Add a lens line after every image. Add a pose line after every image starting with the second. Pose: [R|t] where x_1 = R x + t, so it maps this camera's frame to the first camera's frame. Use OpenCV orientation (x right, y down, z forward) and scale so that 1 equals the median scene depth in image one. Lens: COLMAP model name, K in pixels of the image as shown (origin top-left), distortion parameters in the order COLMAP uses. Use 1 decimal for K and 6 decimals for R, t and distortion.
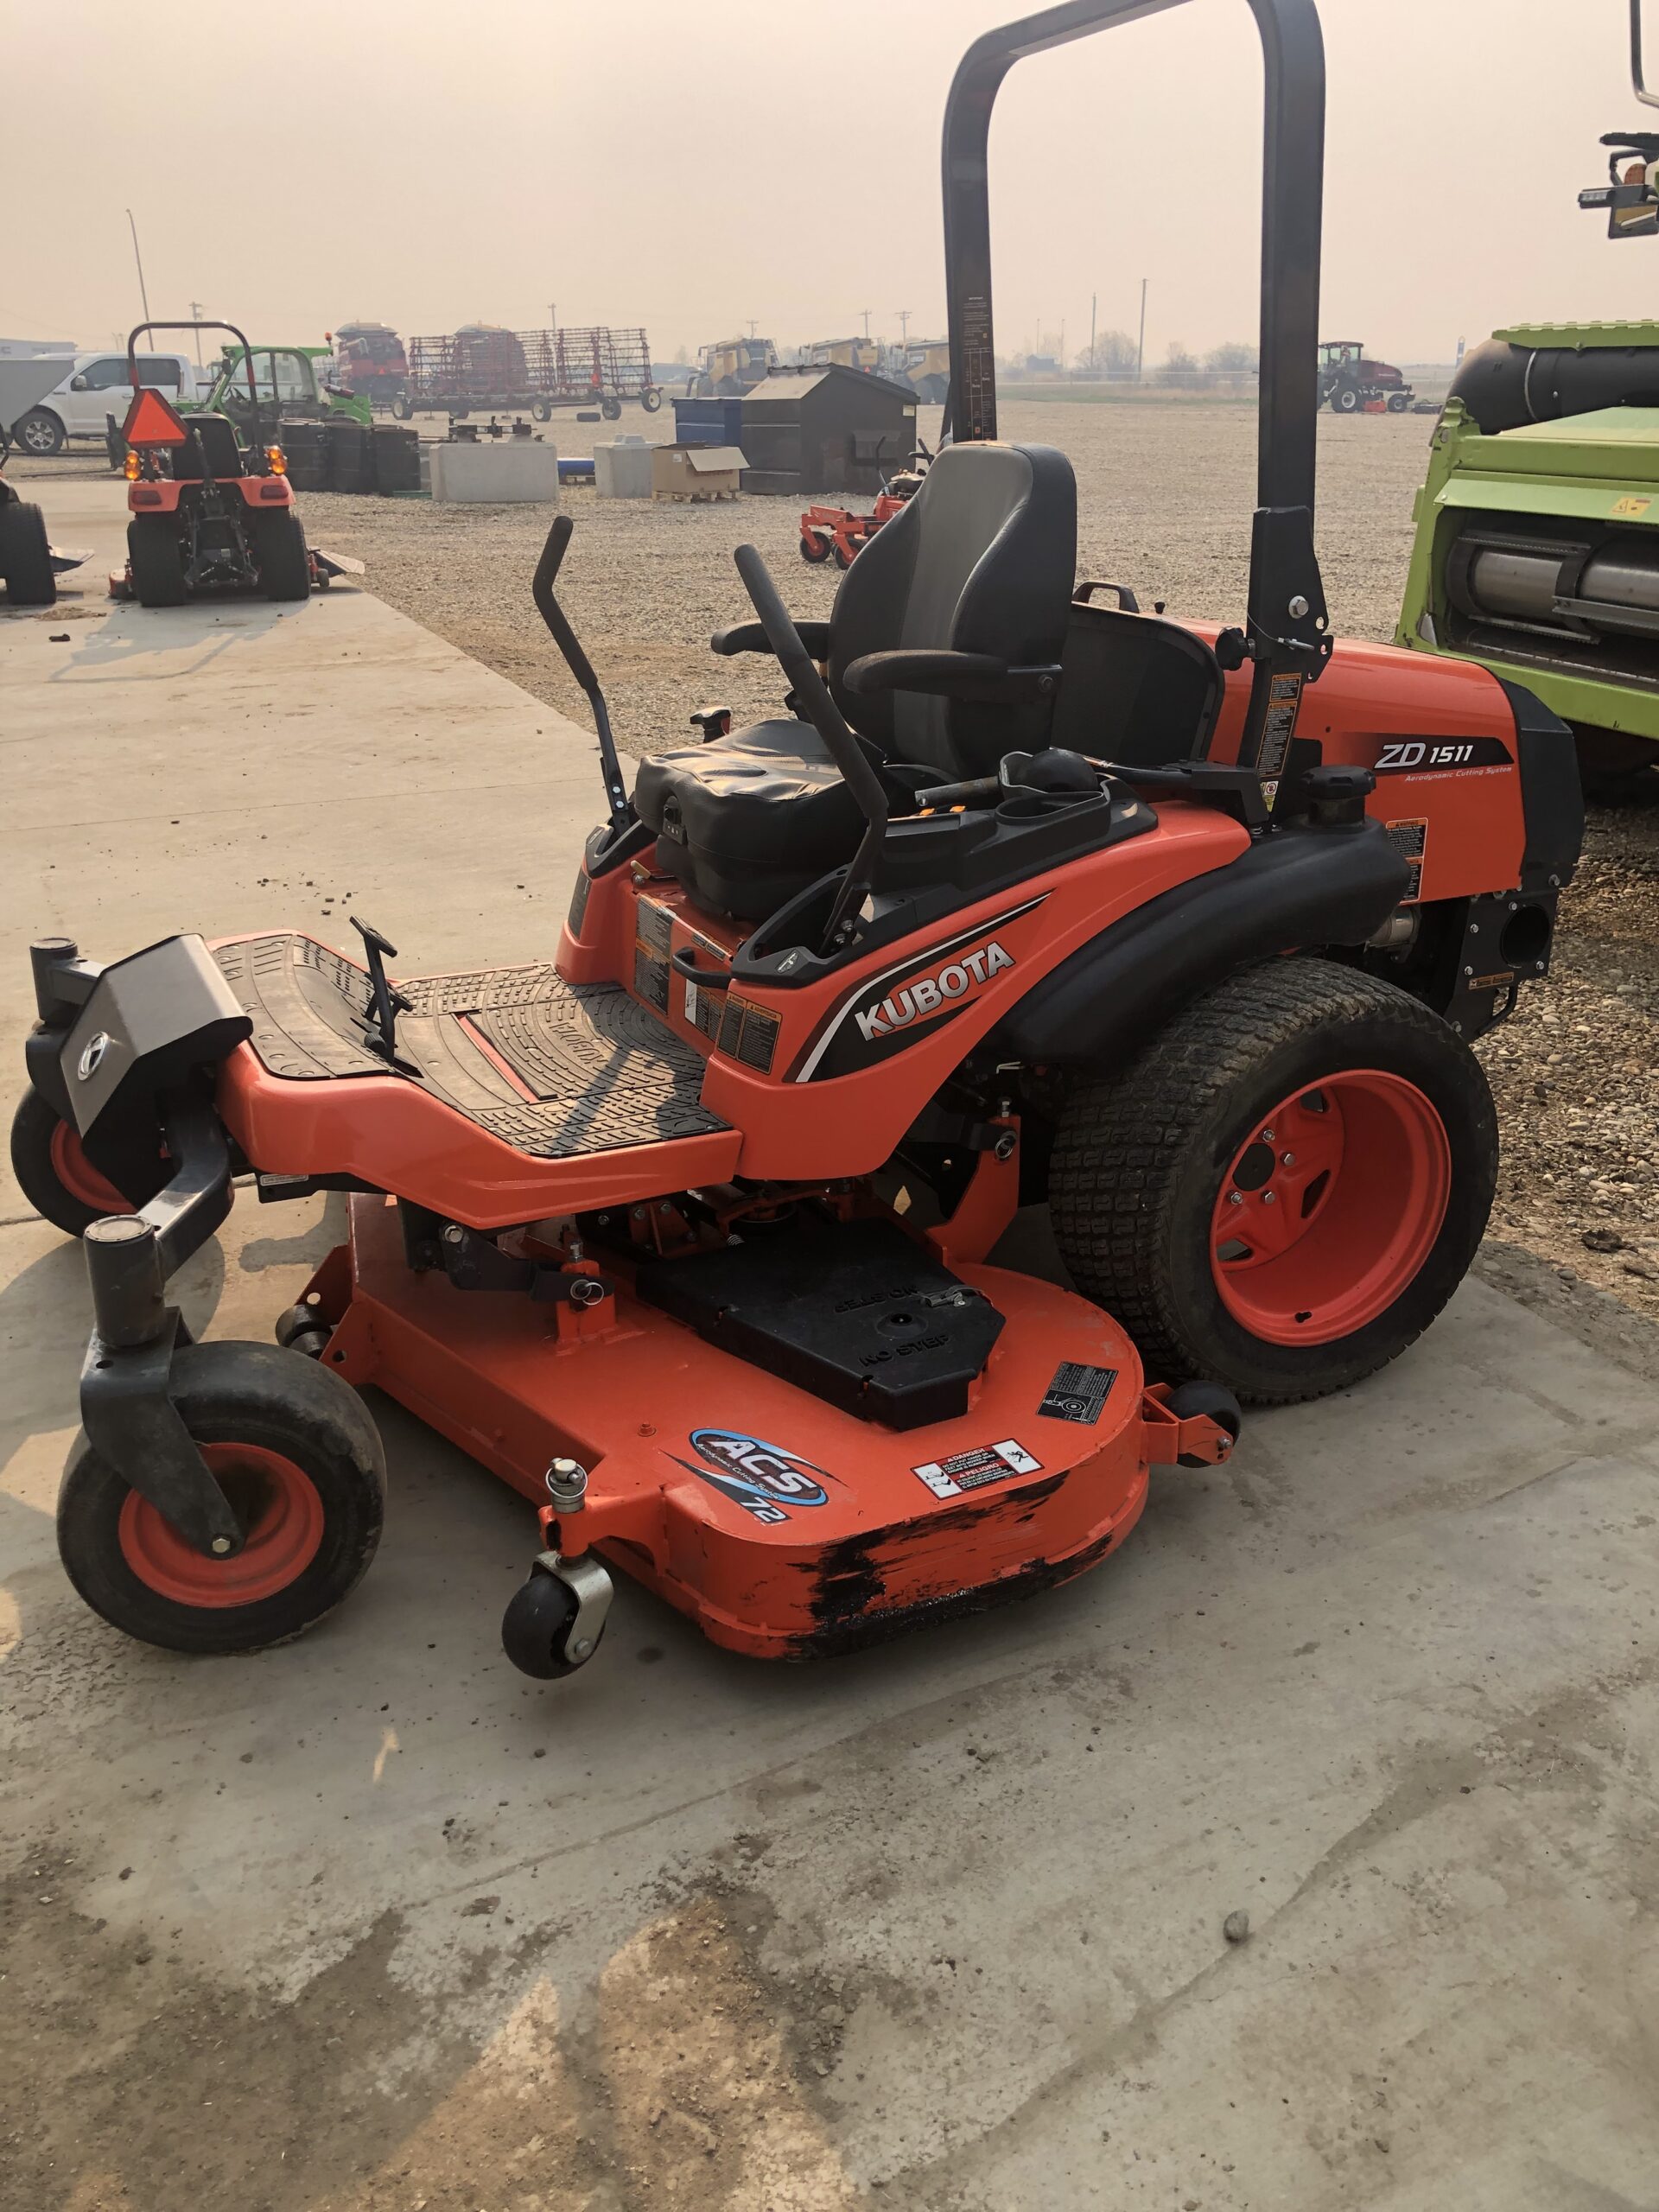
lens RADIAL K [[1855.9, 0, 854.7], [0, 1855.9, 1039.4], [0, 0, 1]] dist [0.042762, 0.001586]
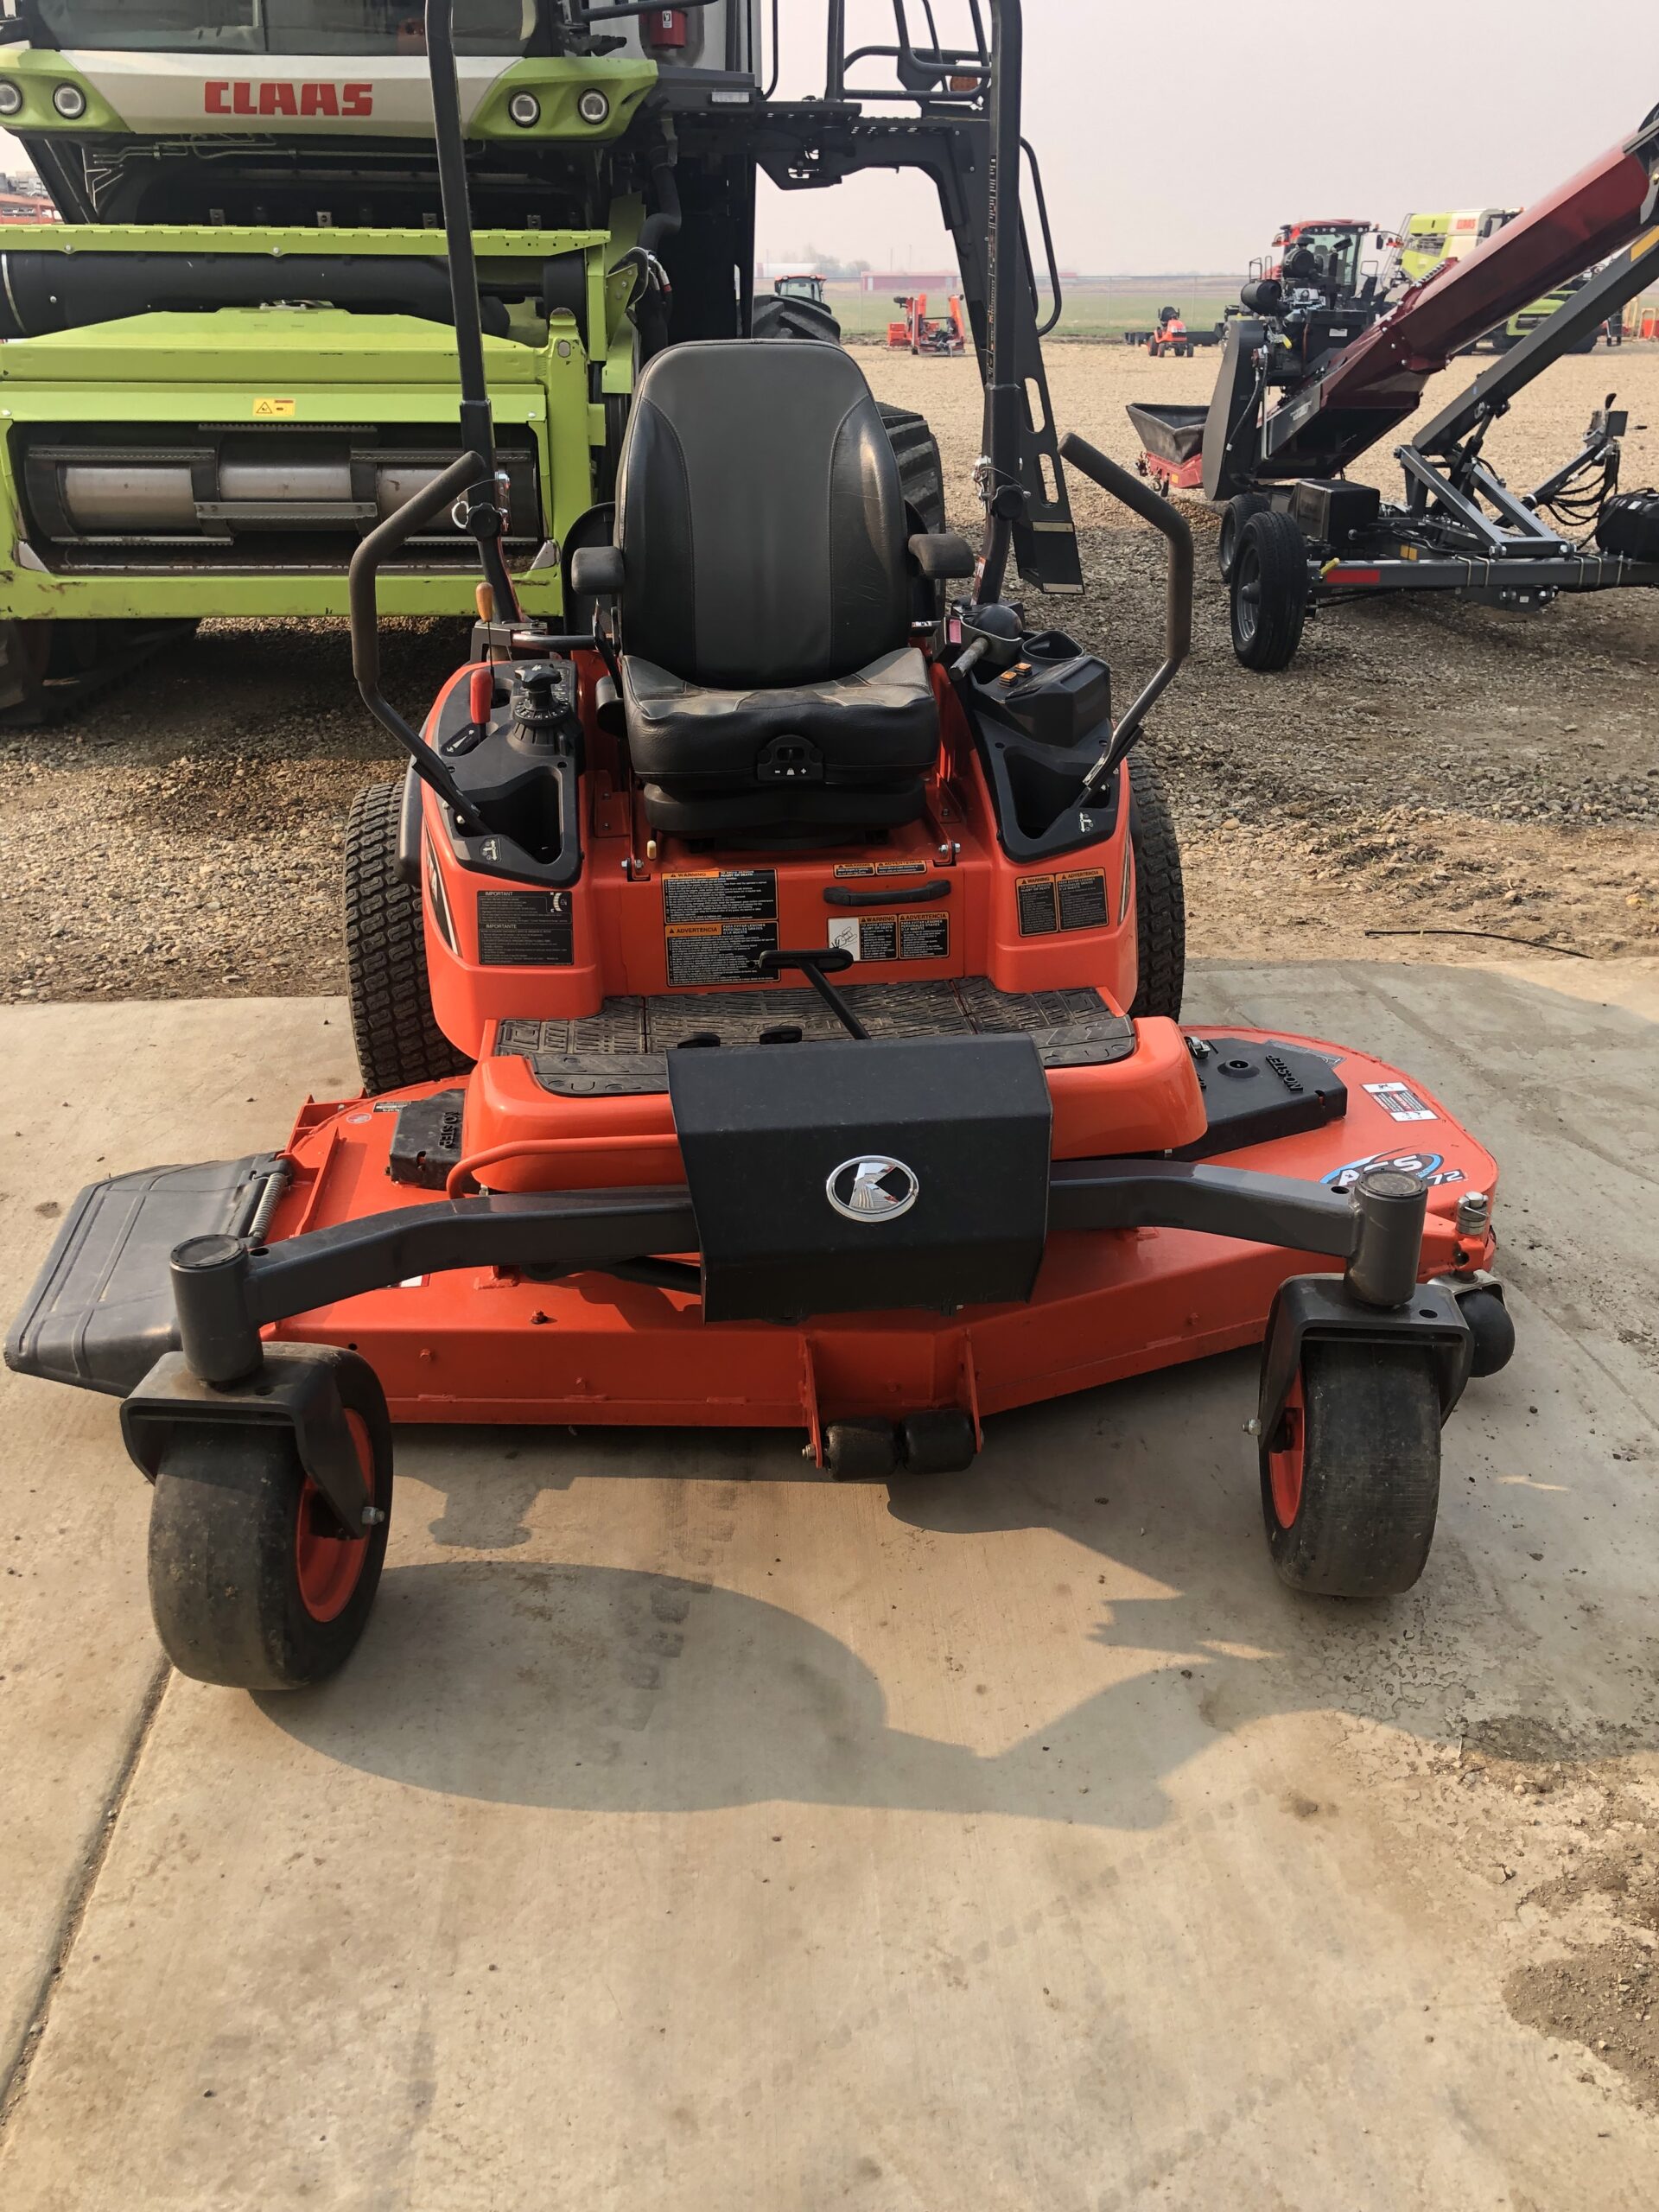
lens RADIAL K [[1855.9, 0, 854.7], [0, 1855.9, 1039.4], [0, 0, 1]] dist [0.042762, 0.001586]
pose [[0.314504, -0.360490, 0.878143, -1.077462], [0.325047, 0.910057, 0.257177, -0.249153], [-0.891870, 0.204554, 0.403393, 0.707795]]
